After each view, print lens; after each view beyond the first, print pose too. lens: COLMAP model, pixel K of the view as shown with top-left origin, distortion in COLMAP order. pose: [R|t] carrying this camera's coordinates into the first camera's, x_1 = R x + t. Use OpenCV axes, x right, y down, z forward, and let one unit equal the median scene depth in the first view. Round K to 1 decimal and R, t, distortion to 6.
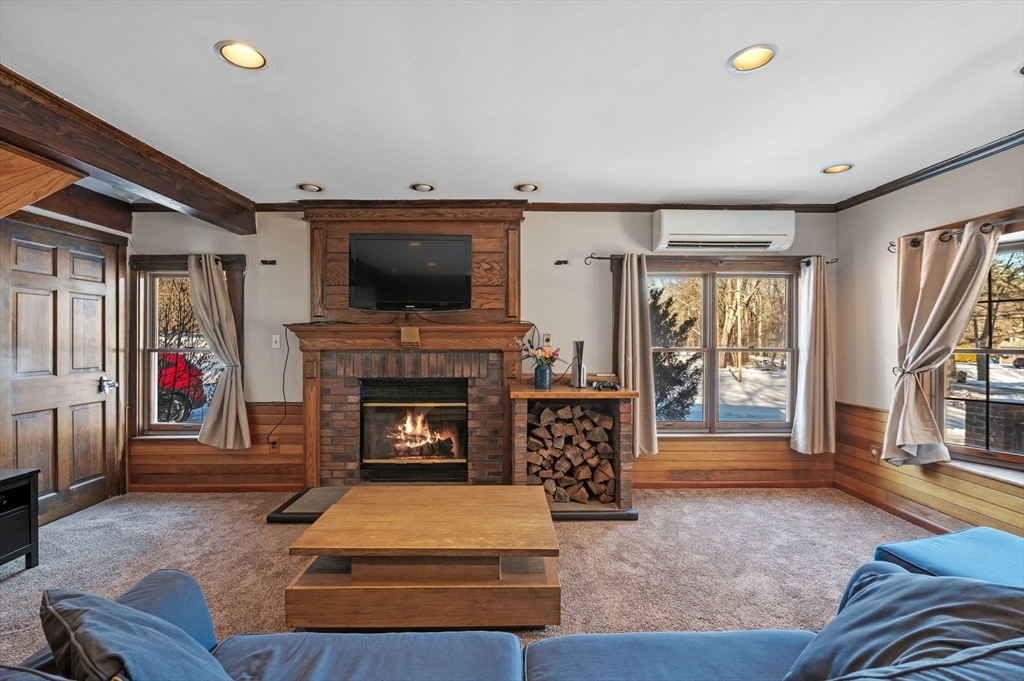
lens RADIAL K [[466.1, 0, 510.9], [0, 466.1, 339.1], [0, 0, 1]] dist [-0.009257, -0.000507]
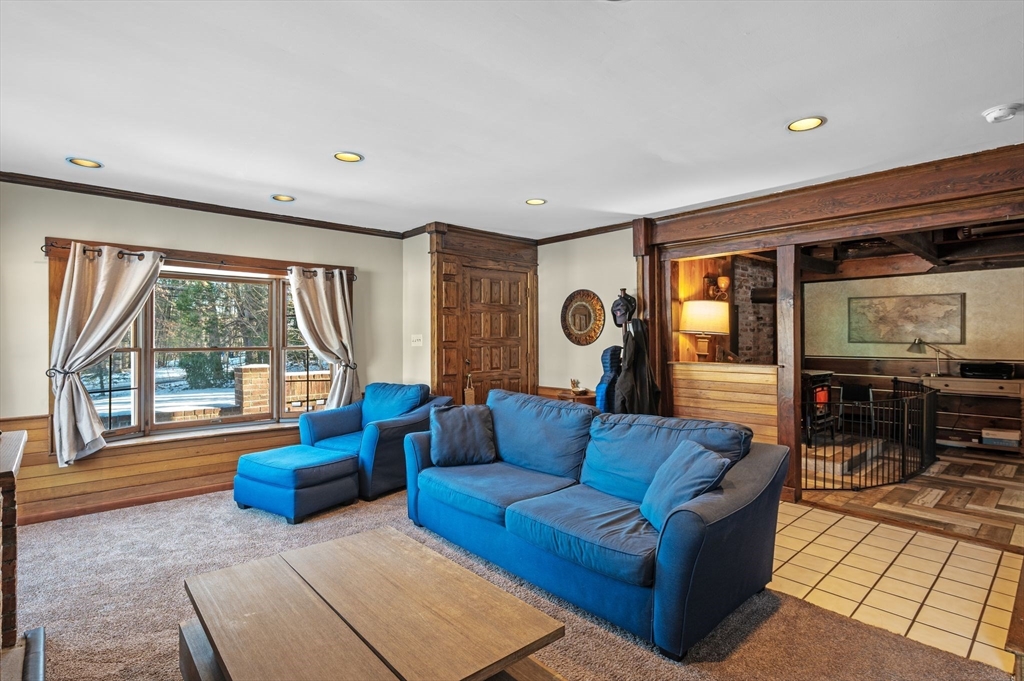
lens RADIAL K [[503.2, 0, 514.3], [0, 503.2, 336.2], [0, 0, 1]] dist [-0.015976, -0.000156]
pose [[-0.657422, 0.005221, 0.753504, -0.532952], [0.003415, 0.999986, -0.003950, -0.001772], [-0.753515, -0.000023, -0.657431, 0.823237]]
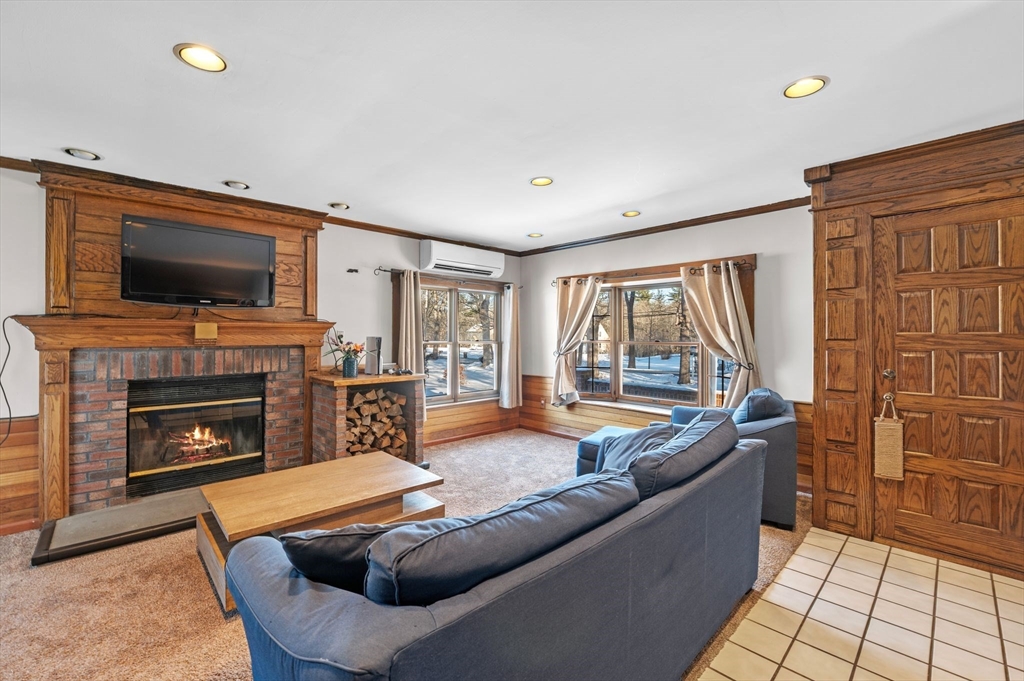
lens RADIAL K [[426.7, 0, 511.2], [0, 426.7, 333.5], [0, 0, 1]] dist [-0.011317, -0.000291]
pose [[0.734663, 0.003708, 0.678422, -0.342796], [-0.000887, 0.999989, -0.004505, -0.000509], [-0.678431, 0.002708, 0.734659, -0.070633]]
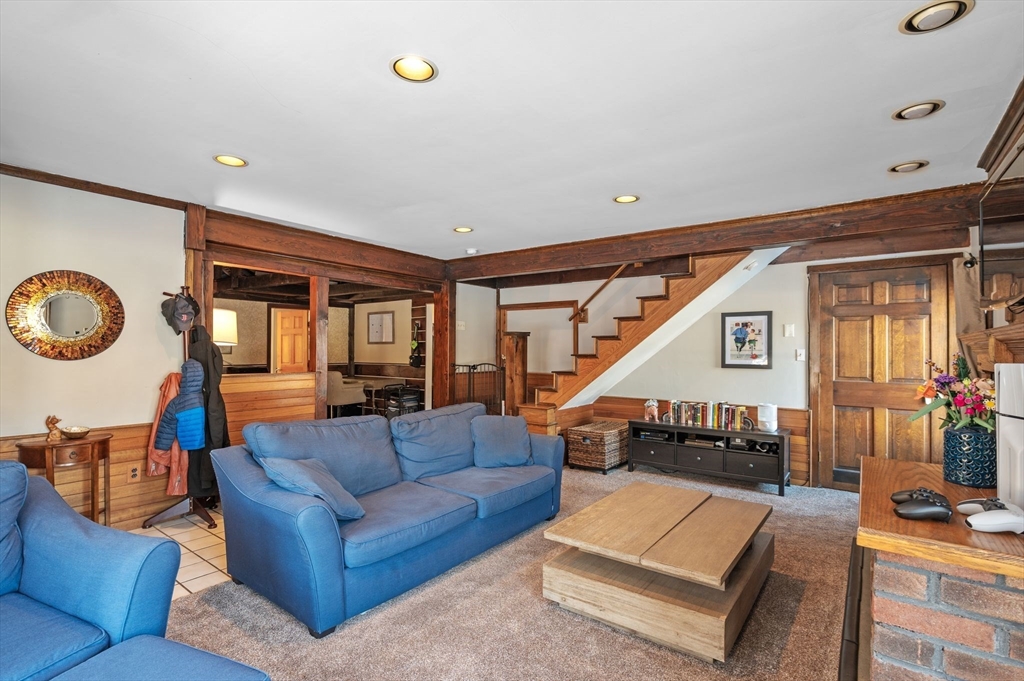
lens RADIAL K [[478.2, 0, 510.1], [0, 478.2, 341.8], [0, 0, 1]] dist [-0.002376, -0.005648]
pose [[-0.617020, -0.017438, -0.786754, 0.582357], [-0.006520, 0.999833, -0.017047, -0.002841], [0.786920, -0.005388, -0.617031, 0.879362]]
